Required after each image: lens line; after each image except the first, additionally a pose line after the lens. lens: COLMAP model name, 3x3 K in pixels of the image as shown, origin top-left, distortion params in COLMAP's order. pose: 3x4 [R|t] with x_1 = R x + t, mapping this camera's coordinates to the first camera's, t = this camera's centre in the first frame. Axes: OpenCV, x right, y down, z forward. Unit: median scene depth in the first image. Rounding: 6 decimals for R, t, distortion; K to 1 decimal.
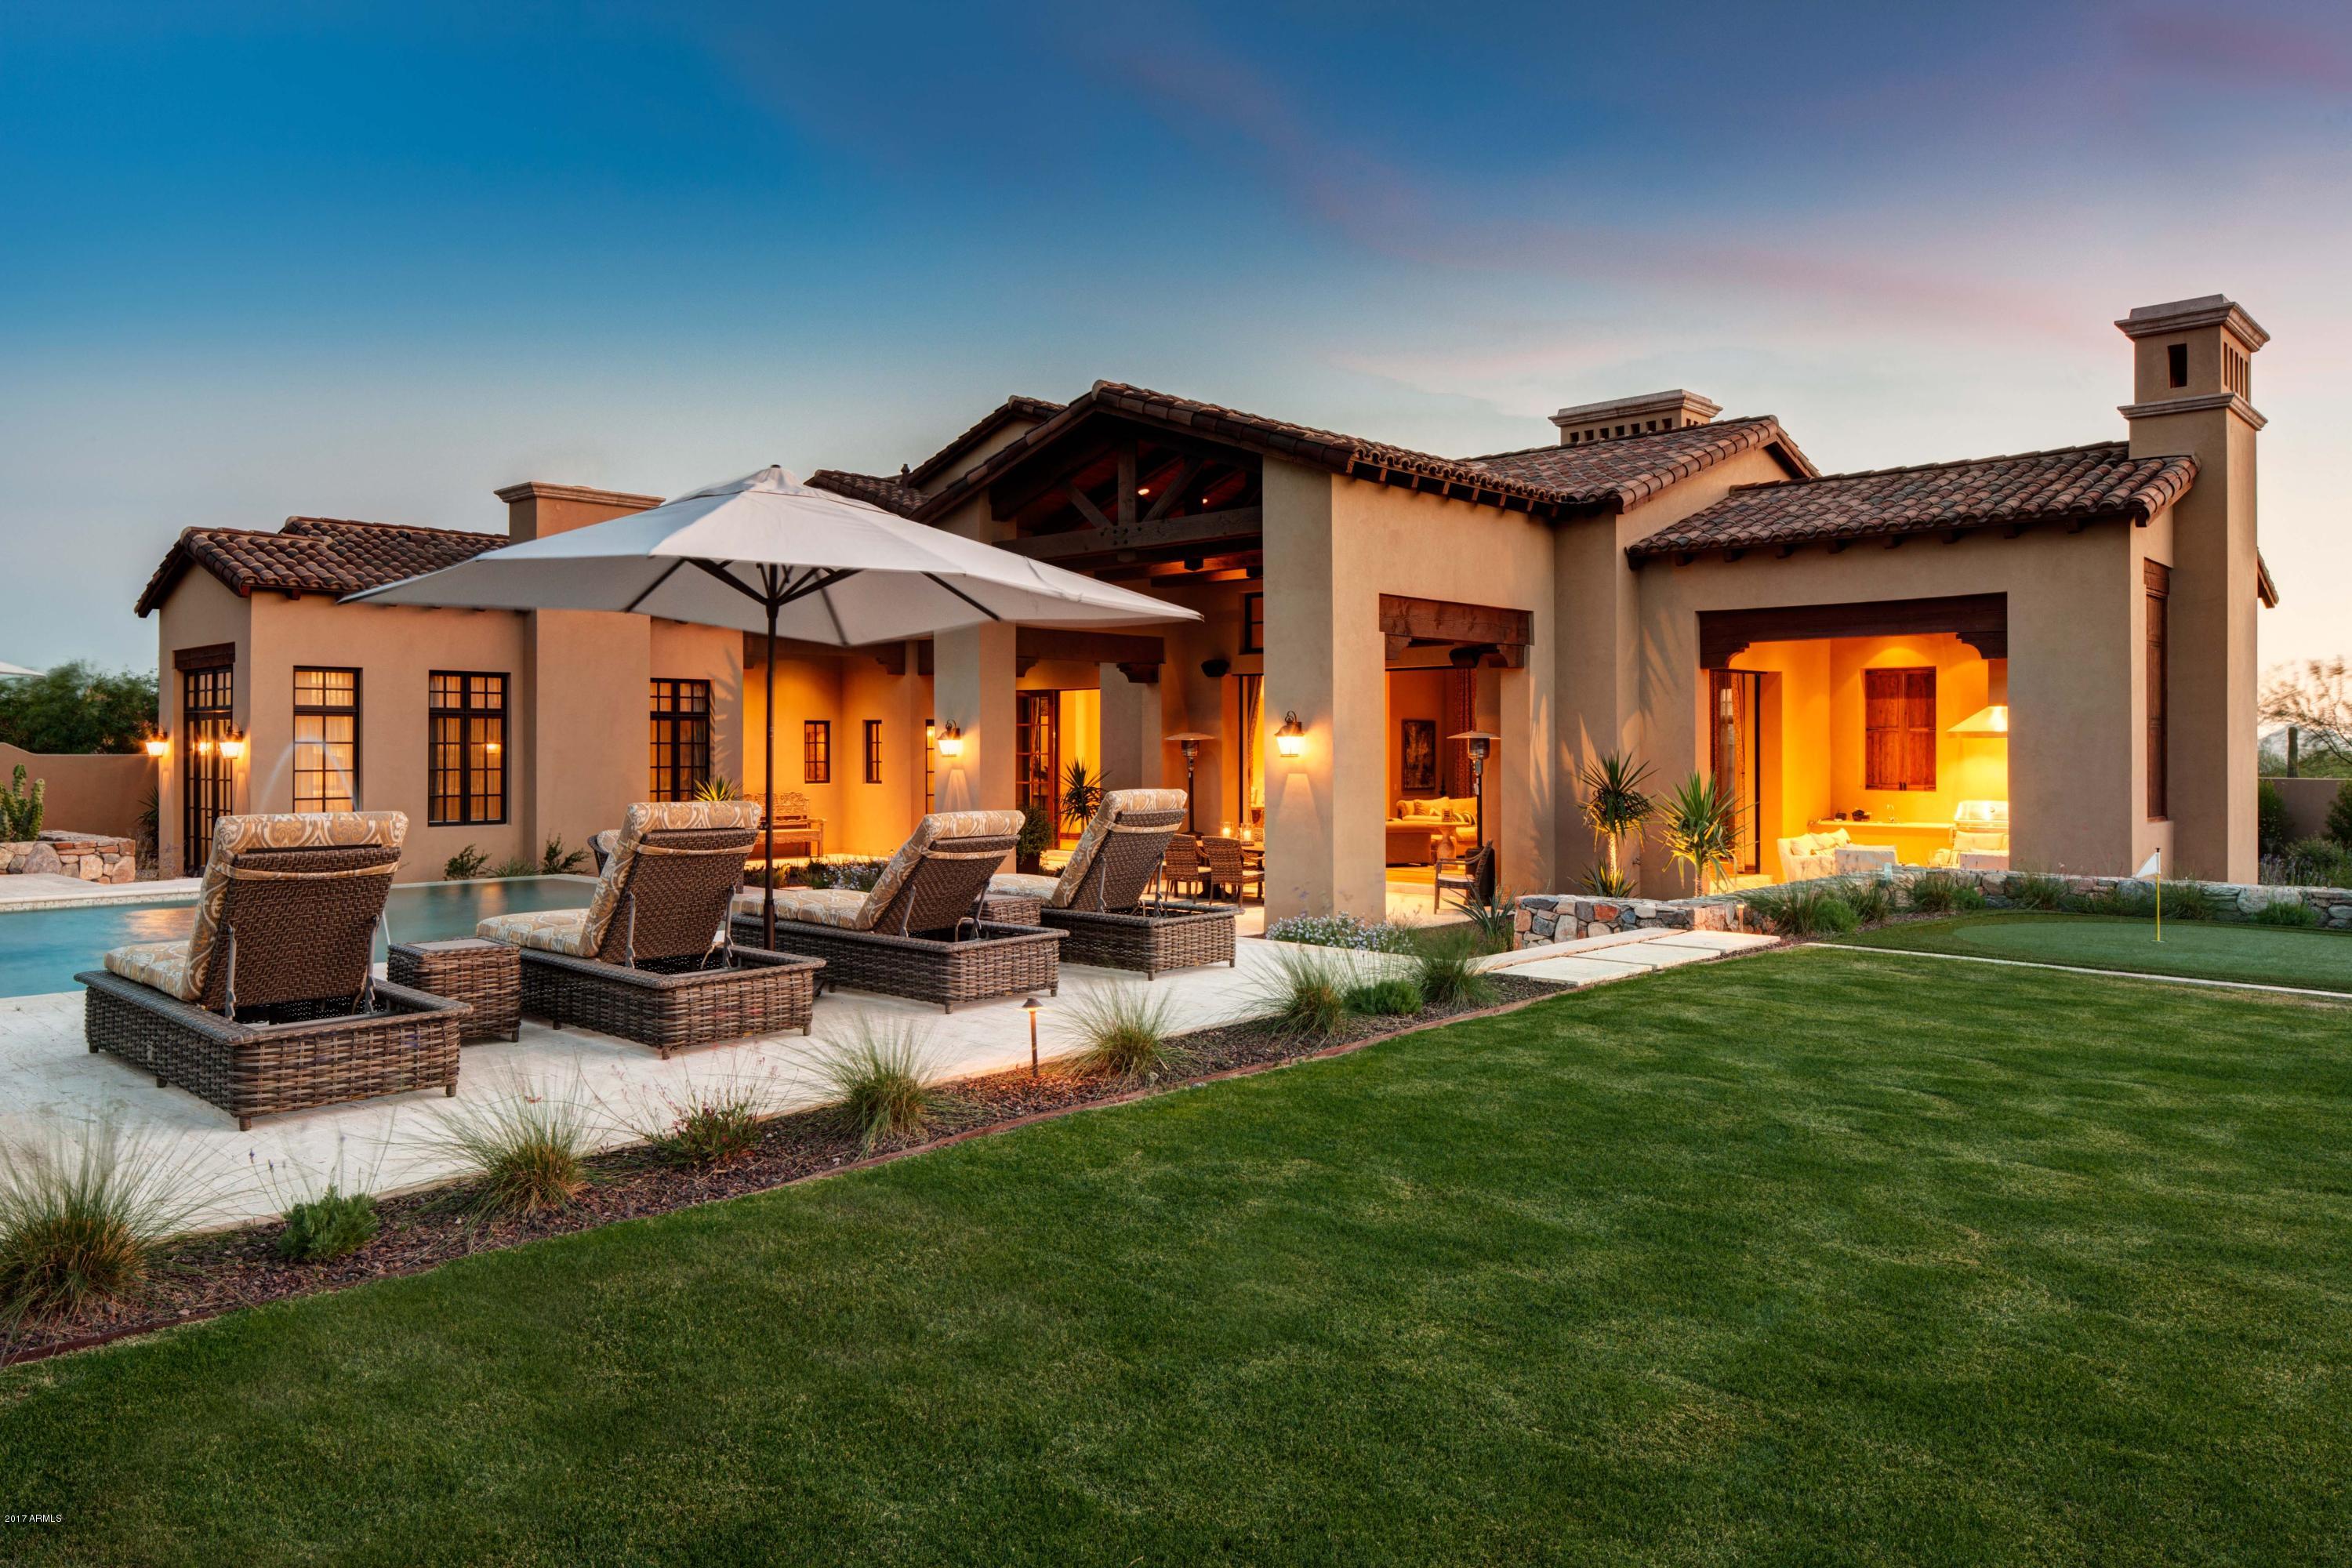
lens RADIAL K [[1608.6, 0, 1178.8], [0, 1608.6, 745.1], [0, 0, 1]] dist [-0.001489, -0.003786]
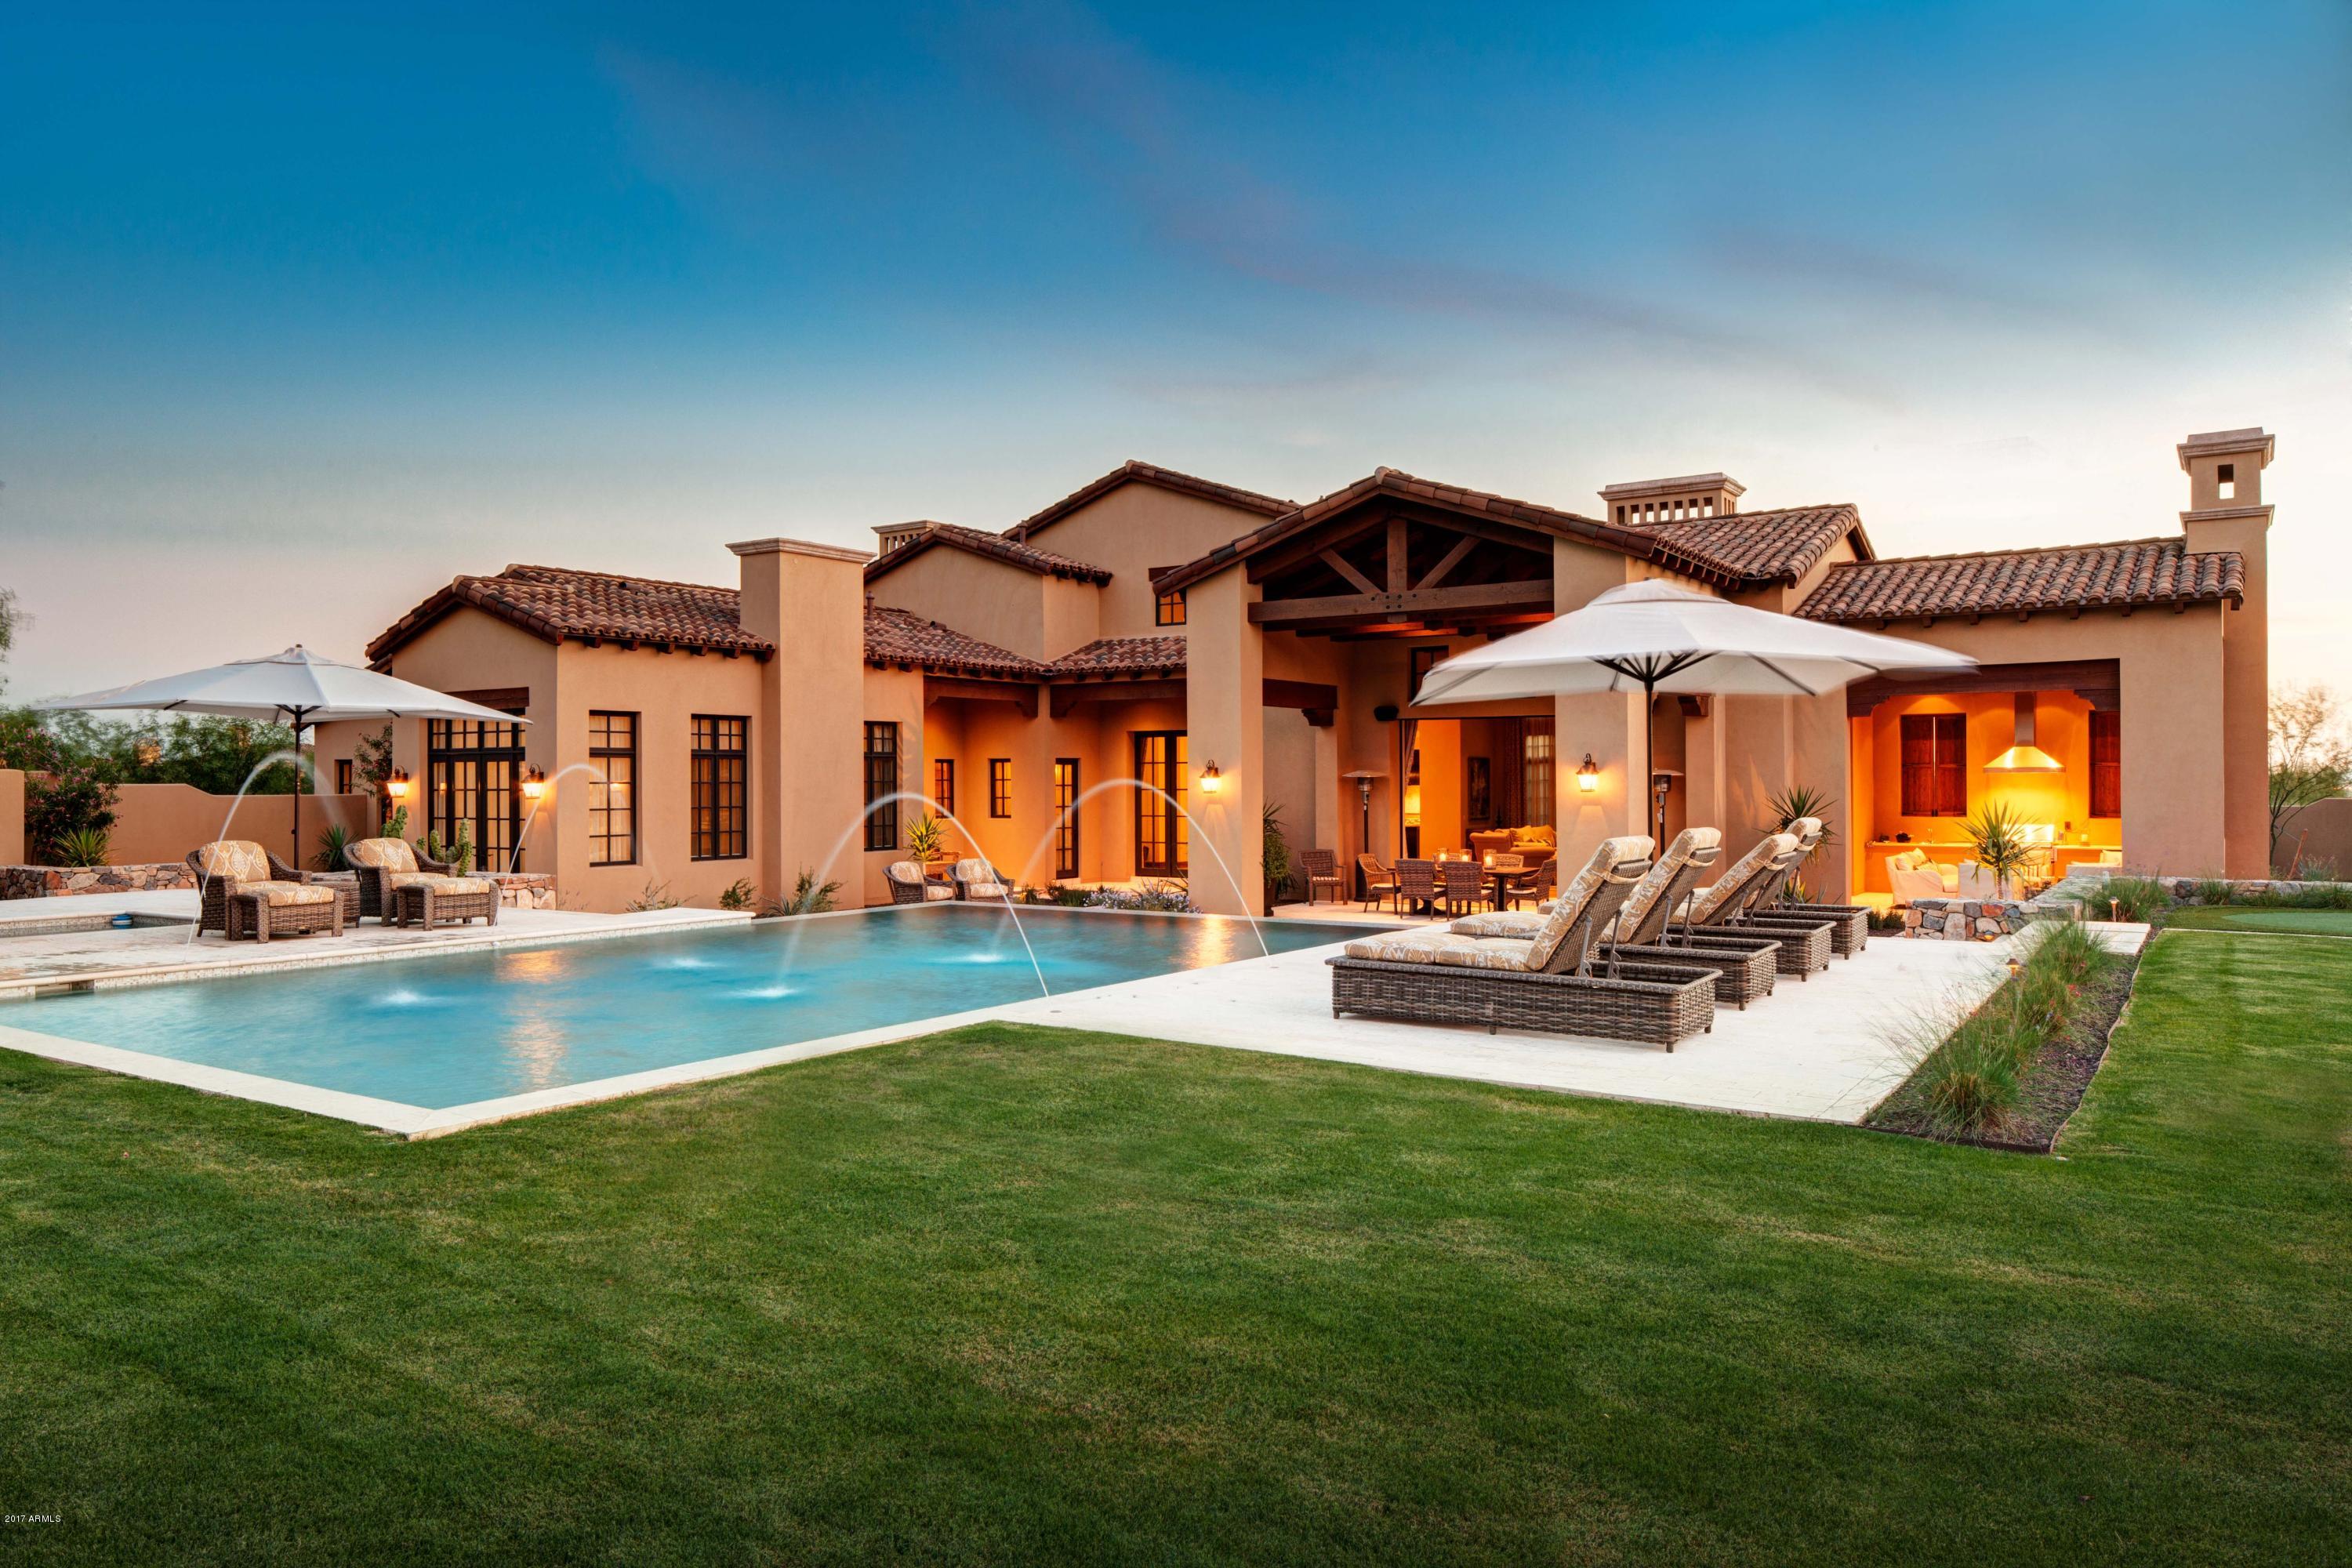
lens RADIAL K [[1602.8, 0, 1176.0], [0, 1602.8, 784.0], [0, 0, 1]] dist [0.000153, -0.000542]
pose [[0.986606, -0.004684, 0.163053, -0.332890], [0.004067, 0.999983, 0.004117, -0.003549], [-0.163069, -0.003398, 0.986609, -0.098282]]
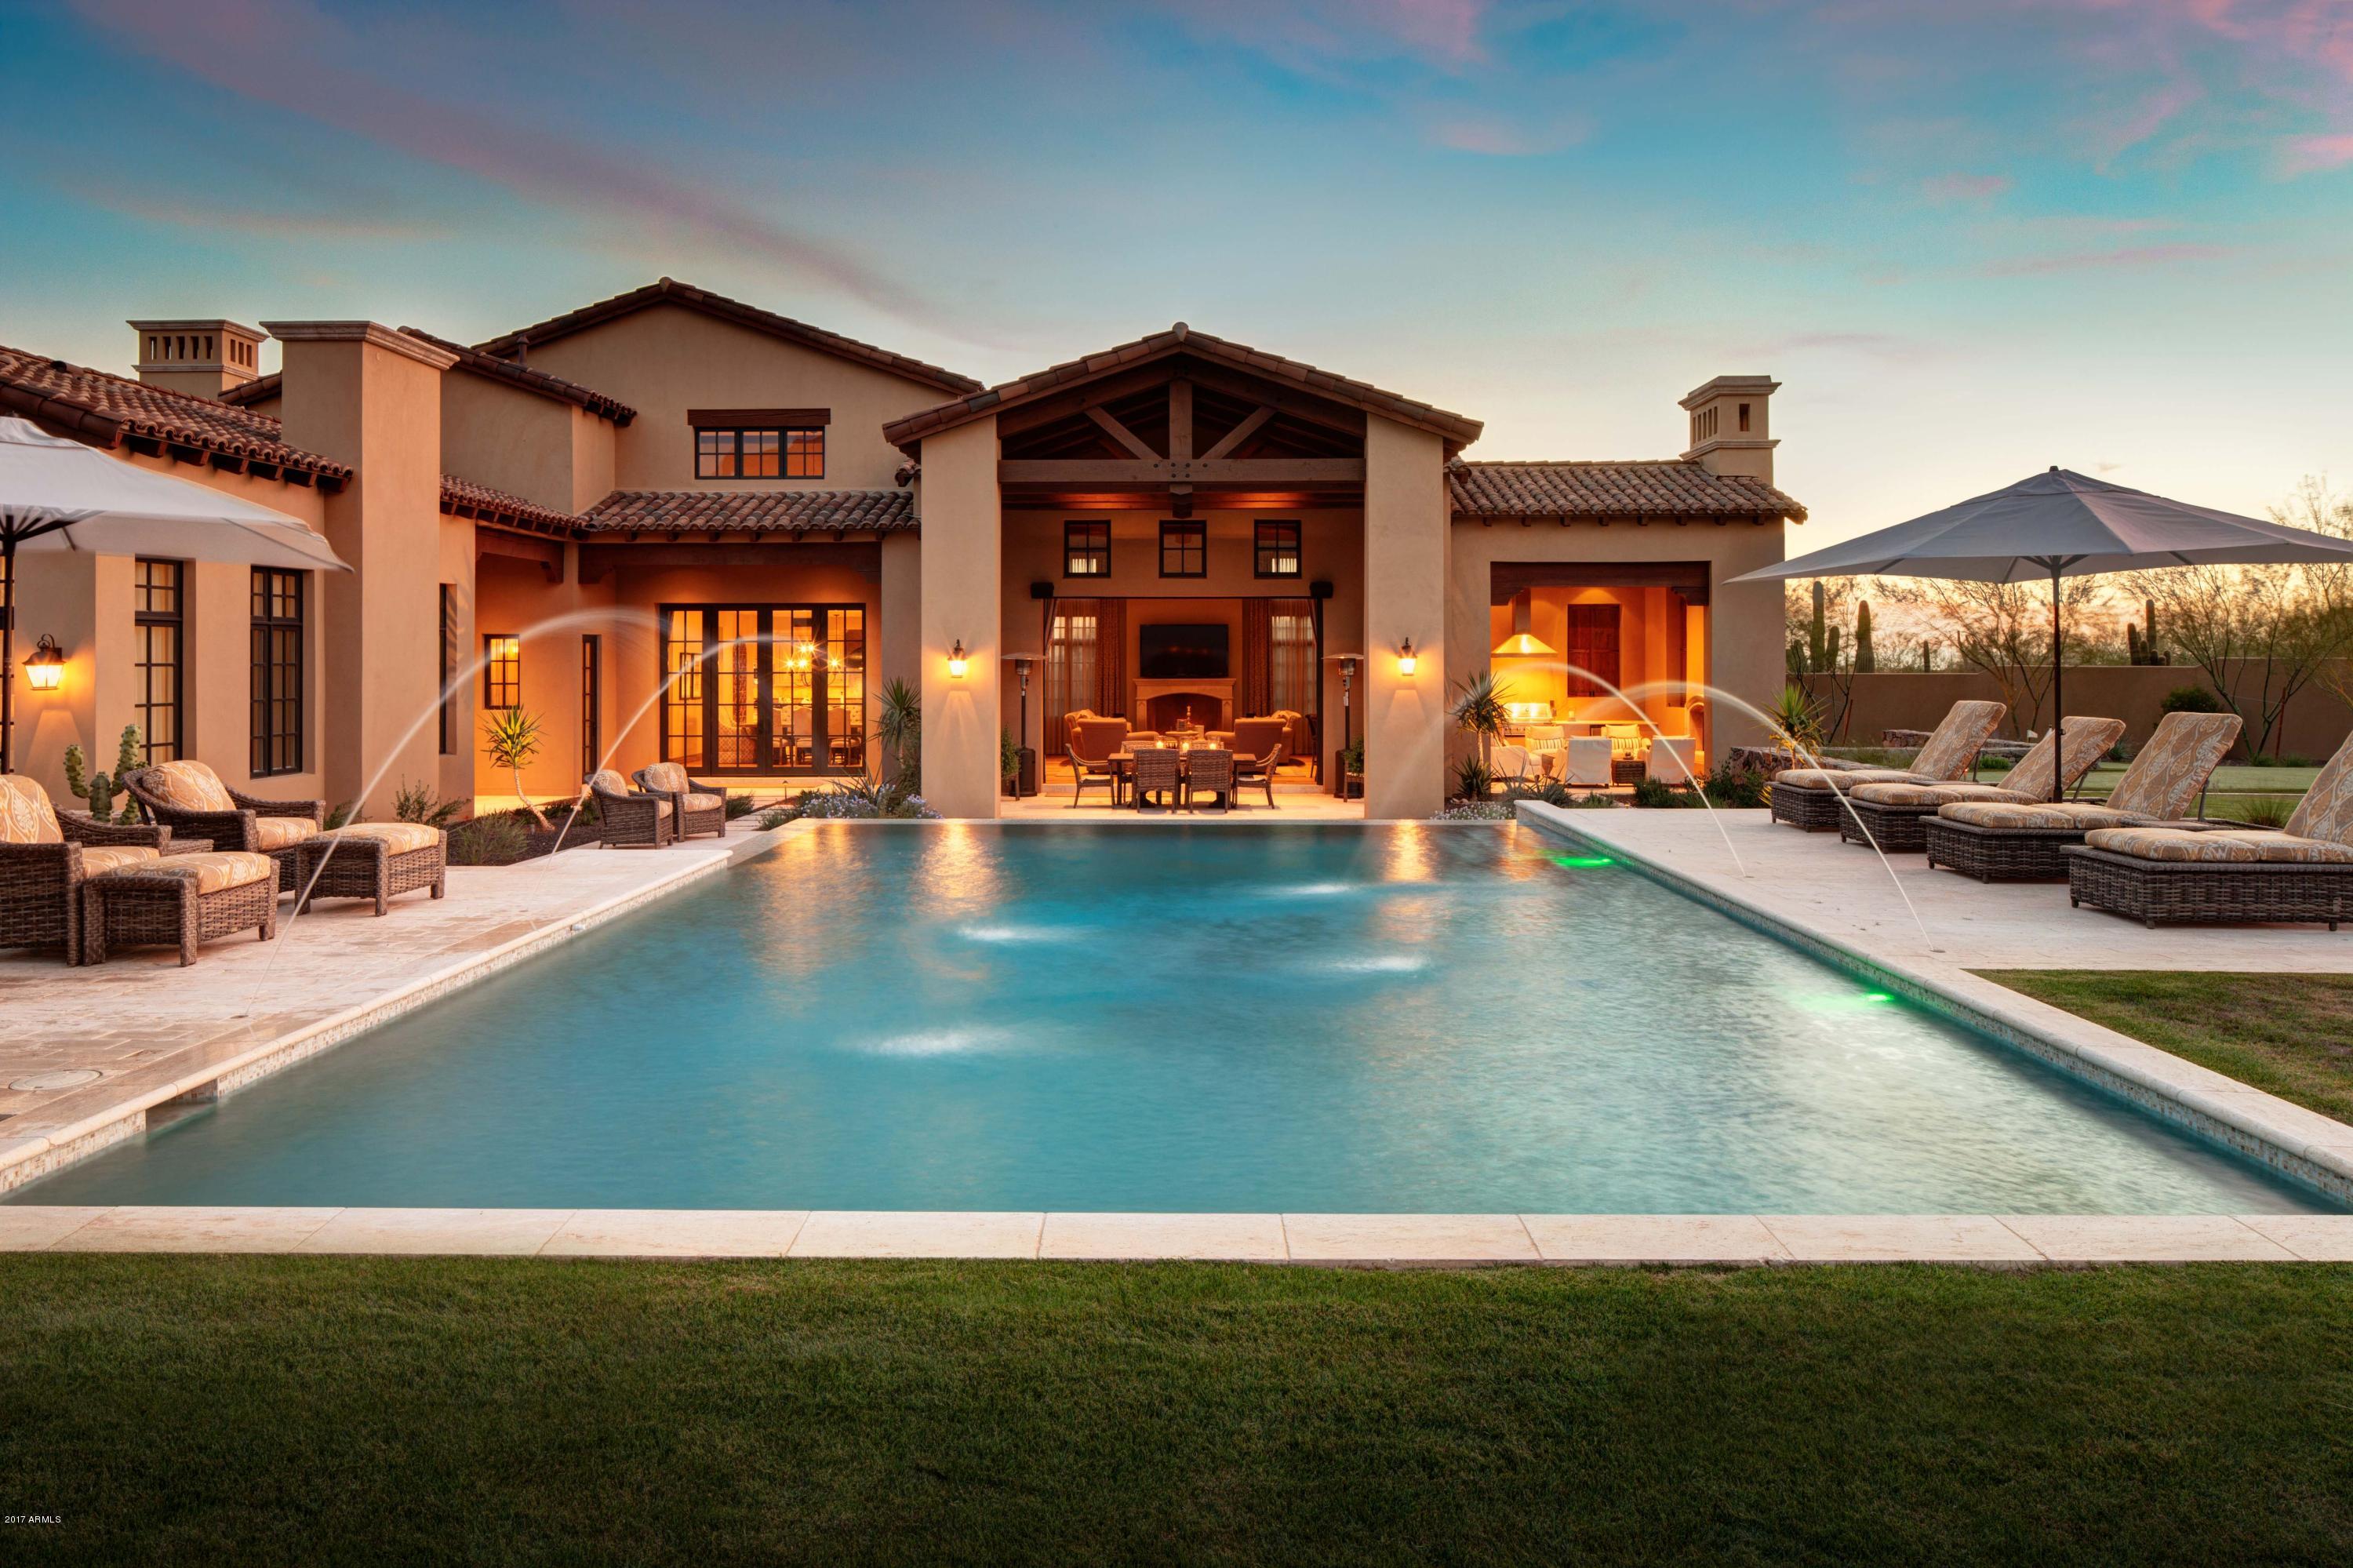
lens RADIAL K [[1589.9, 0, 1175.7], [0, 1589.9, 660.9], [0, 0, 1]] dist [0.001315, -0.001343]
pose [[0.738750, -0.001334, 0.673979, -0.660445], [-0.000196, 0.999998, 0.002194, -0.004846], [-0.673980, -0.001753, 0.738747, 0.194794]]
